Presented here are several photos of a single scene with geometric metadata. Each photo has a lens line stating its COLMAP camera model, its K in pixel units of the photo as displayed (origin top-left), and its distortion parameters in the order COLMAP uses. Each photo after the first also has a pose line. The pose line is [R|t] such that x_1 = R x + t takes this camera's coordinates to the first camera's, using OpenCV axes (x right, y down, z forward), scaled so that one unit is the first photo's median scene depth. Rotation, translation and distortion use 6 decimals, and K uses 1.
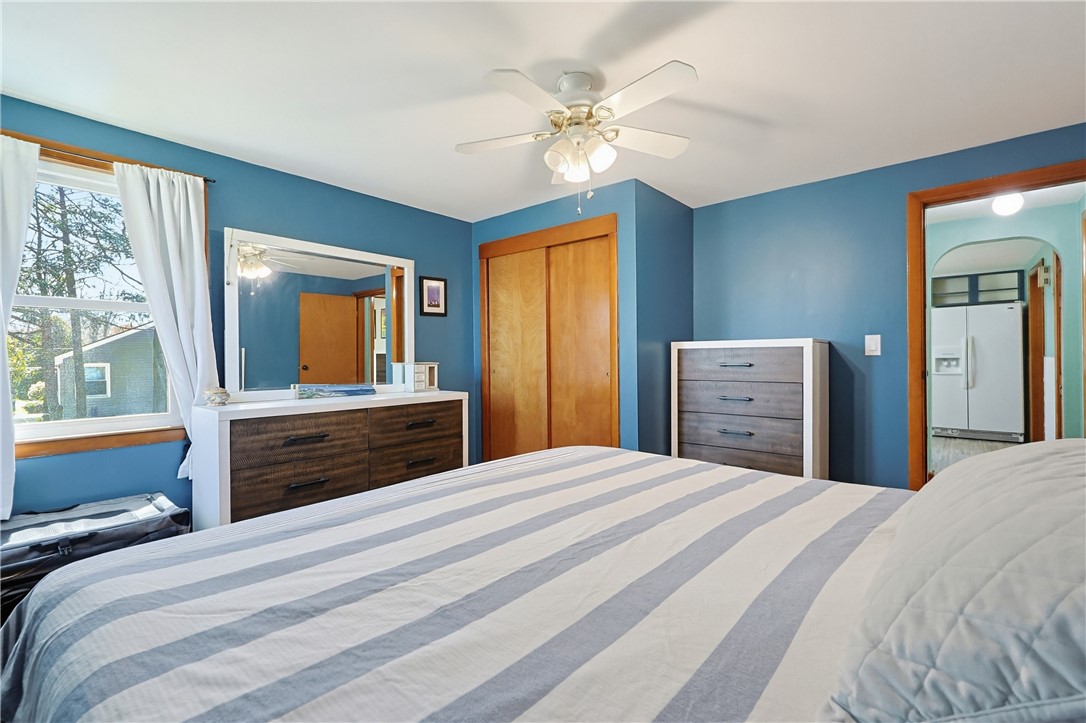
lens RADIAL K [[484.4, 0, 543.0], [0, 484.4, 361.5], [0, 0, 1]] dist [-0.000843, -0.000212]
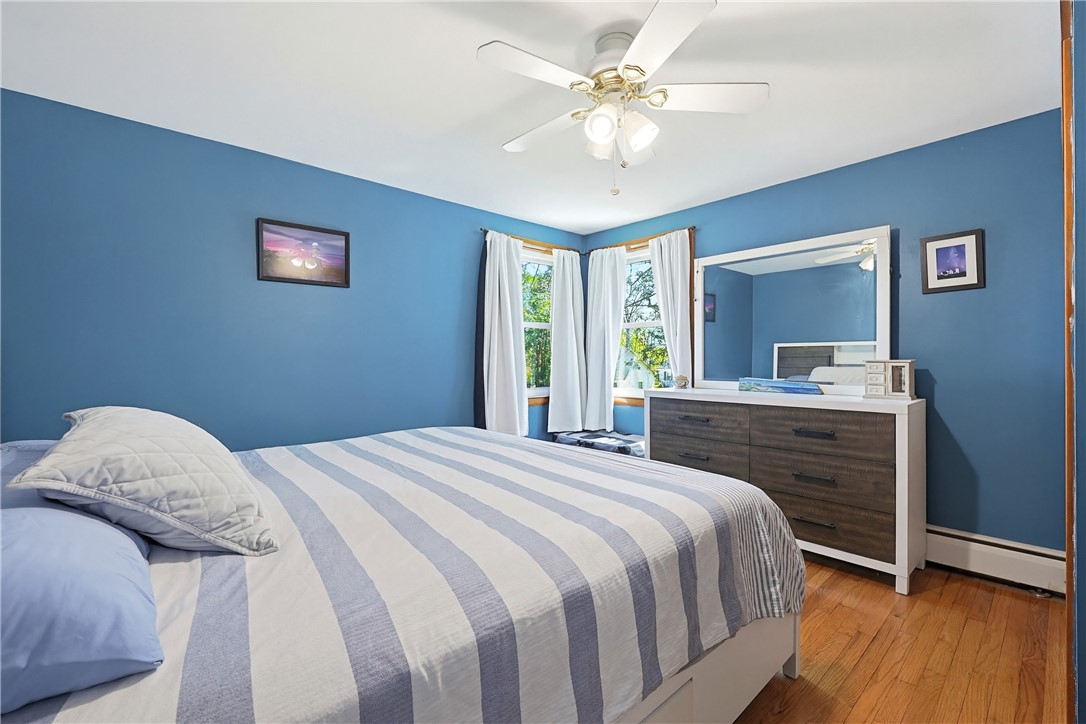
lens RADIAL K [[467.3, 0, 543.0], [0, 467.3, 362.0], [0, 0, 1]] dist [-0.001762, -0.000102]
pose [[-0.134437, 0.013038, -0.990836, 0.648281], [-0.003573, 0.999901, 0.013642, -0.002969], [0.990916, 0.005375, -0.134377, 0.687498]]
